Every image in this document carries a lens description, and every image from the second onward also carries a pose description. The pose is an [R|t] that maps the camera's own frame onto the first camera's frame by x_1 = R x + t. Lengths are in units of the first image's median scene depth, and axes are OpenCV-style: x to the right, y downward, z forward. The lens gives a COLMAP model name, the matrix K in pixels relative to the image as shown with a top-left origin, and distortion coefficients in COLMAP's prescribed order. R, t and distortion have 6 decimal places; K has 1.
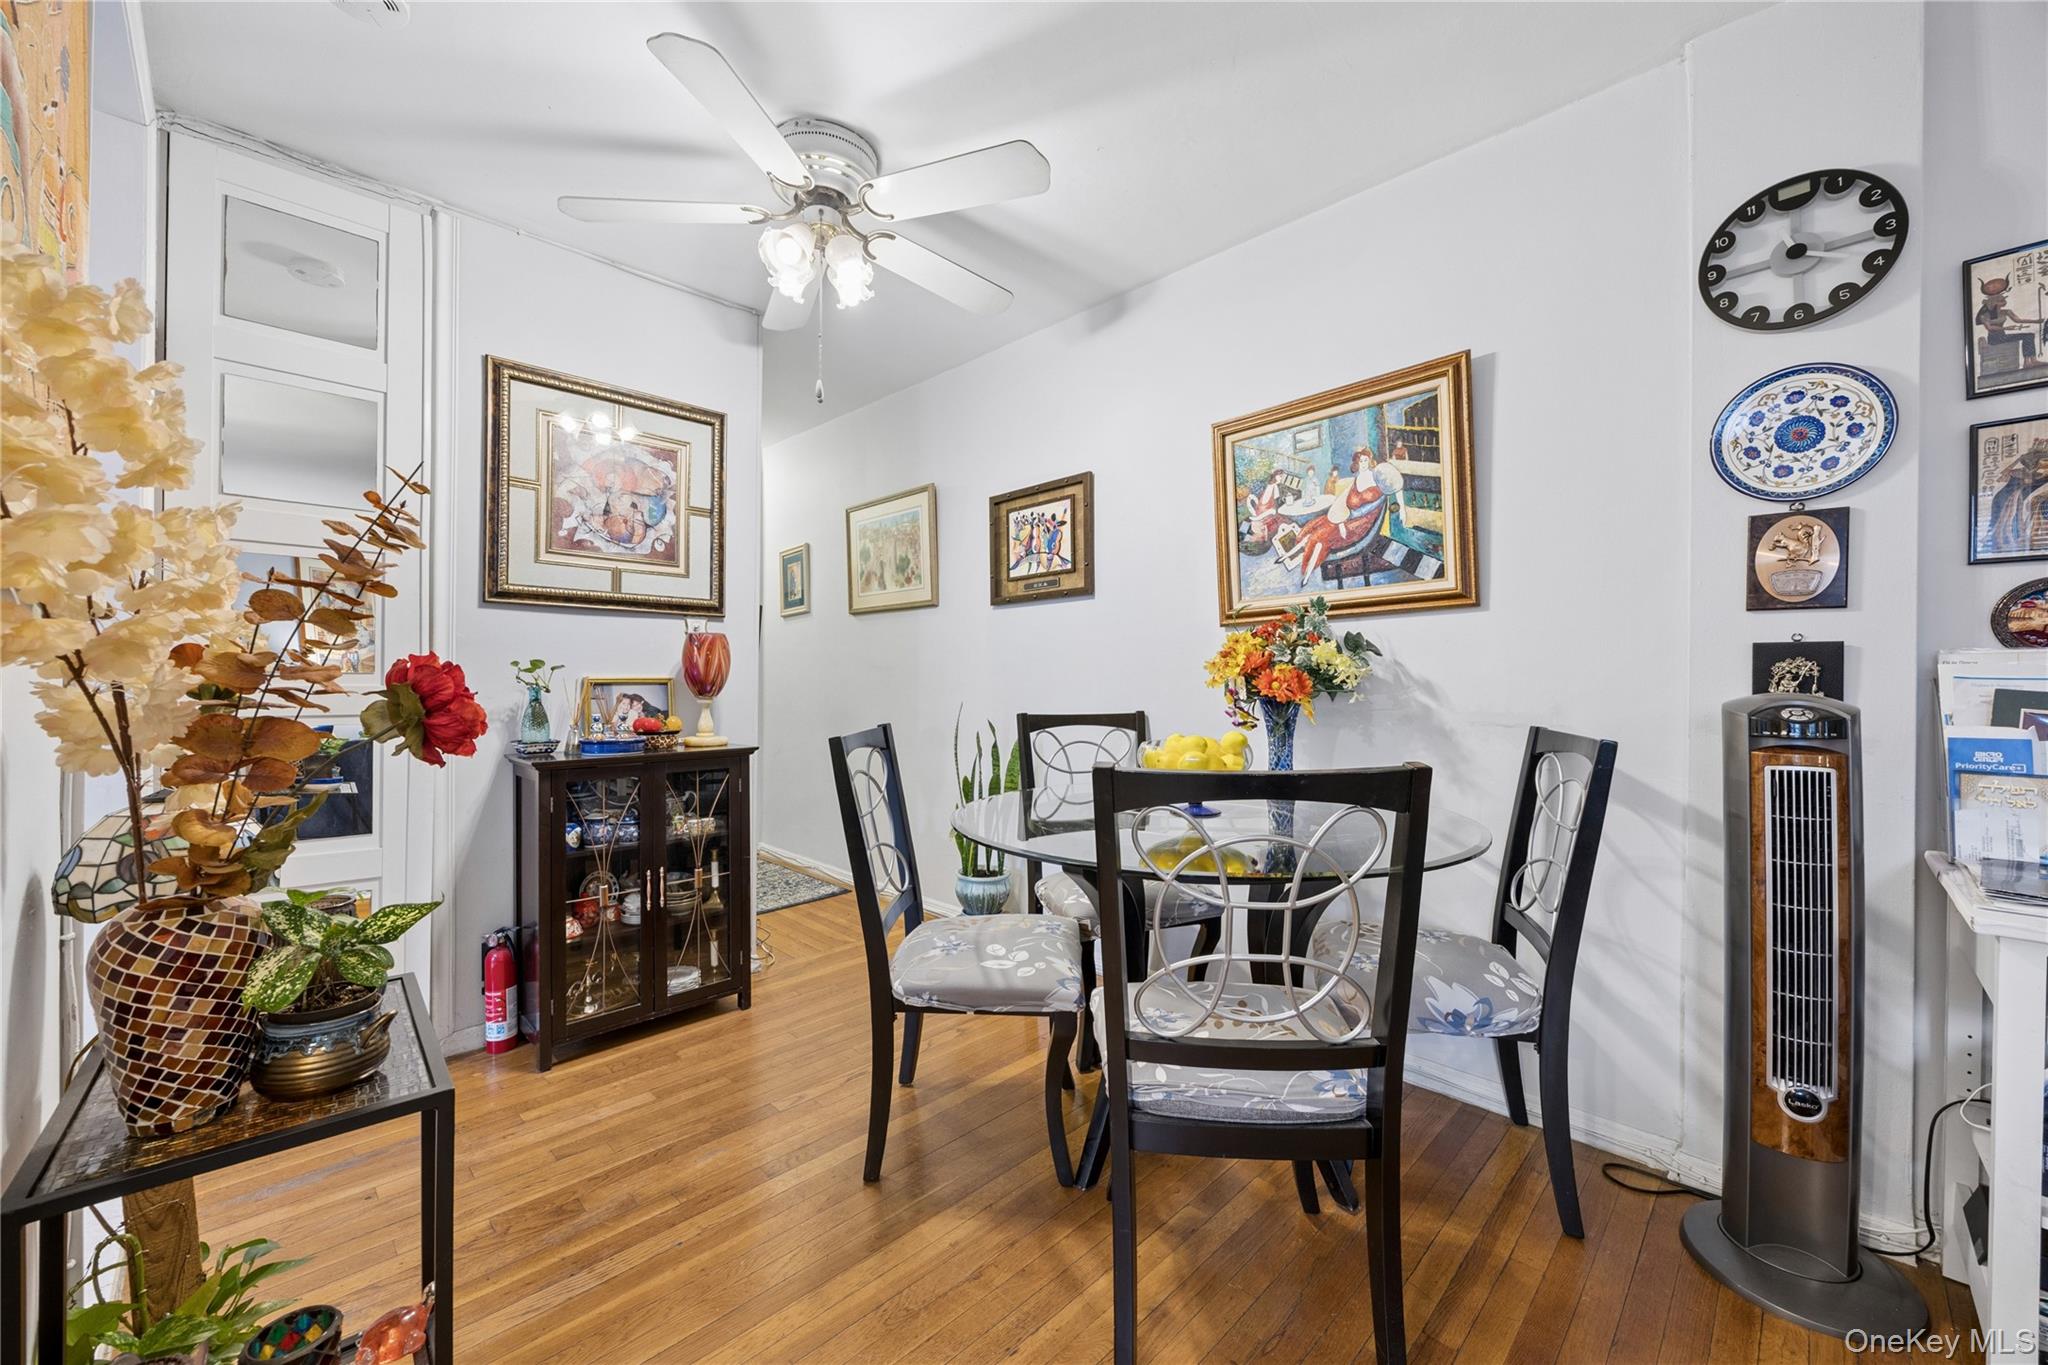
lens RADIAL K [[772.2, 0, 1024.1], [0, 772.2, 681.3], [0, 0, 1]] dist [-0.000735, -0.000019]
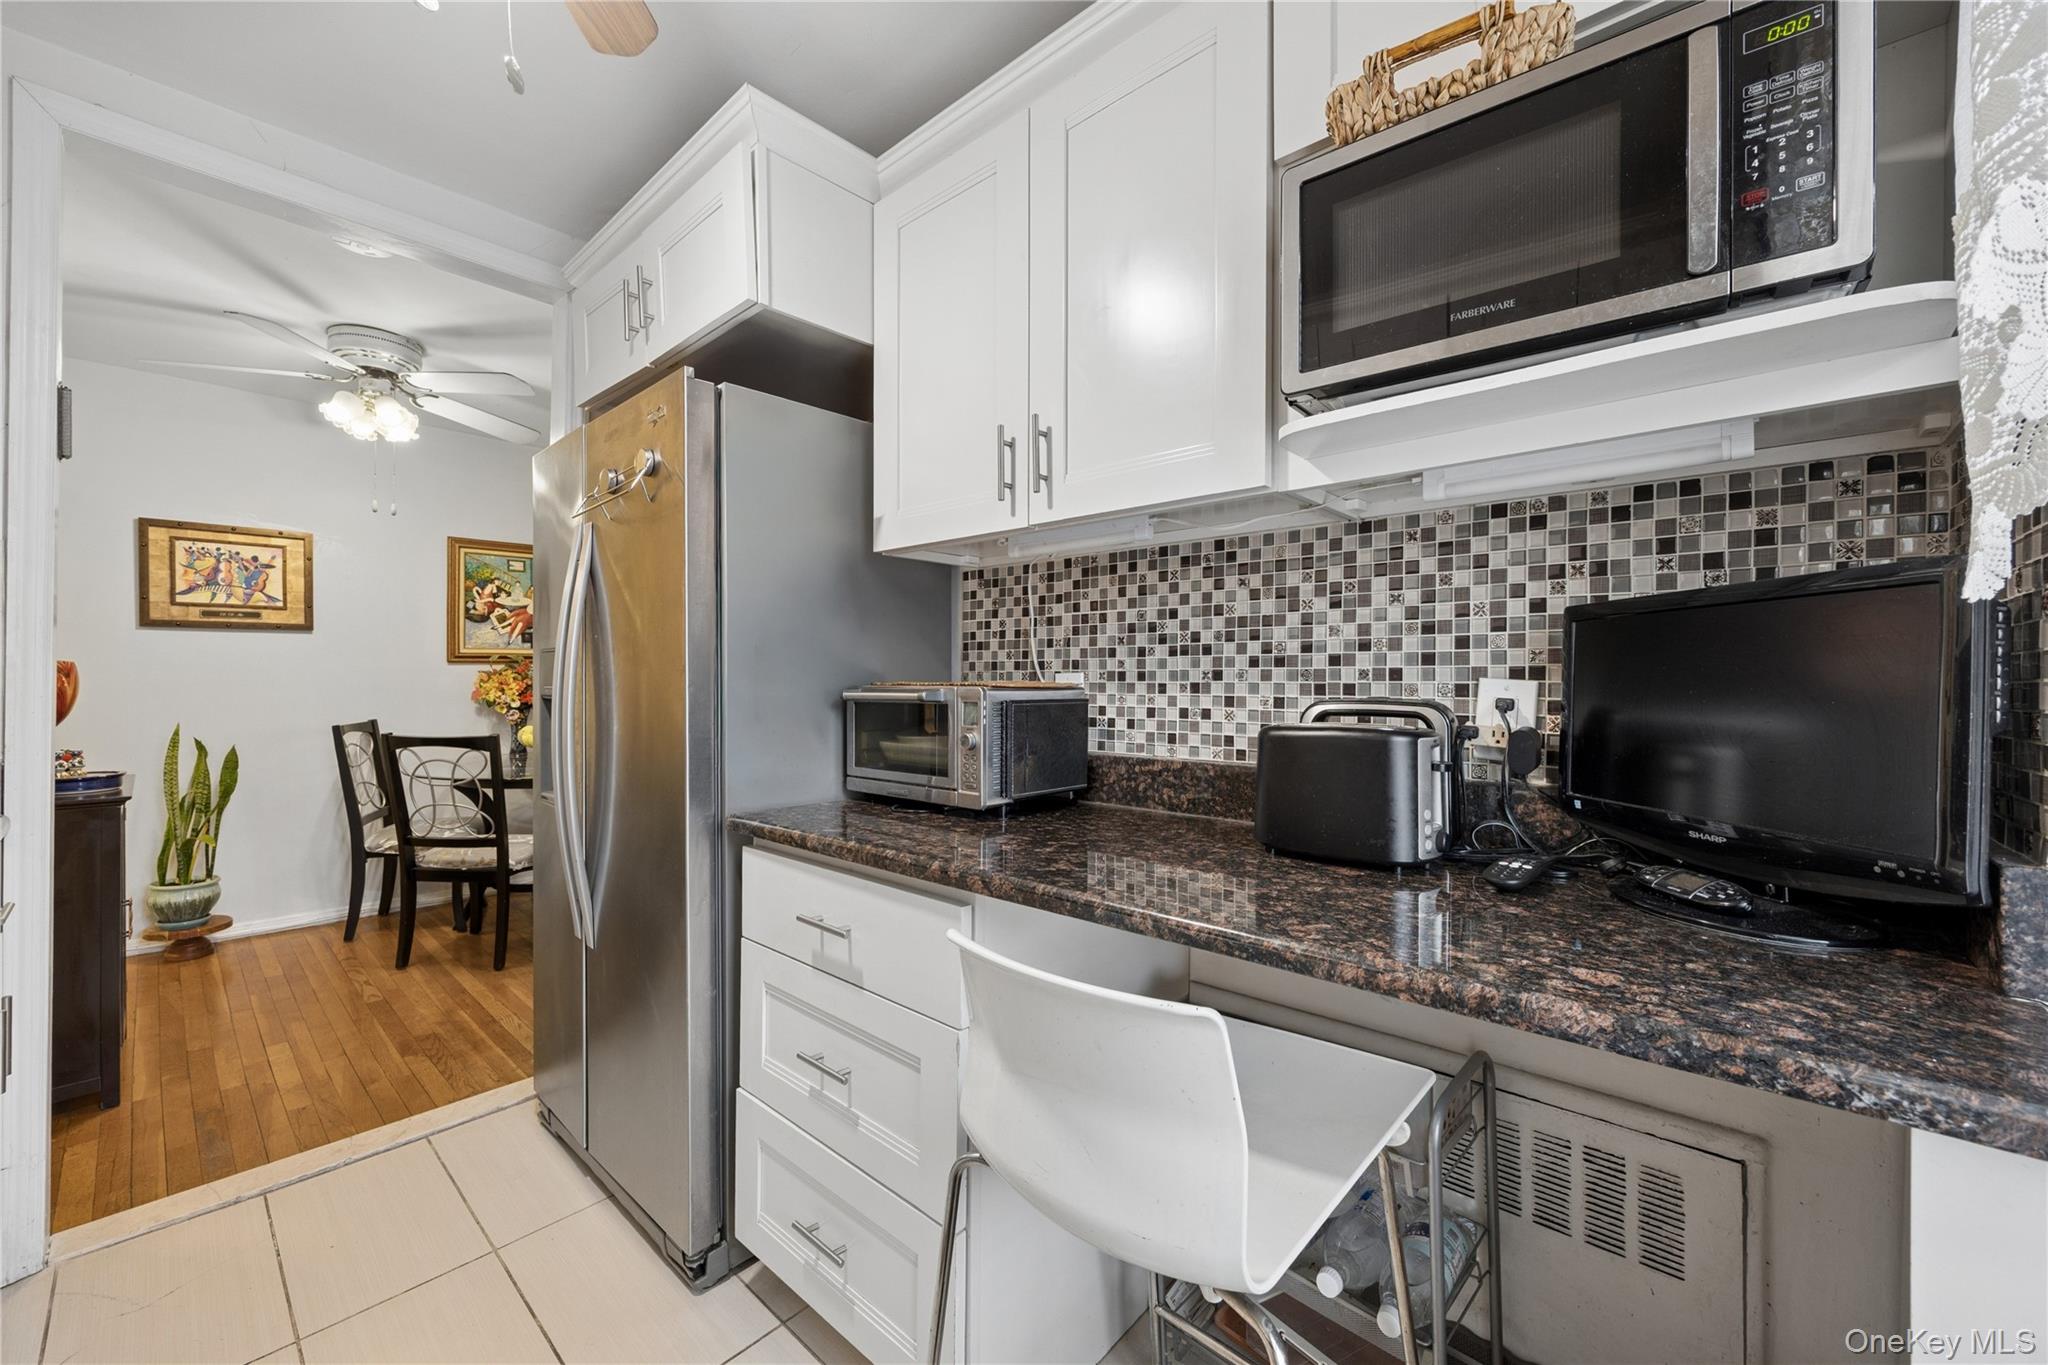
lens RADIAL K [[795.5, 0, 1033.7], [0, 795.5, 679.0], [0, 0, 1]] dist [0.000037, 0.000069]
pose [[-0.071778, -0.007235, 0.997394, -1.291108], [-0.001861, 0.999973, 0.007120, -0.044350], [-0.997419, -0.001345, -0.071789, -0.085157]]
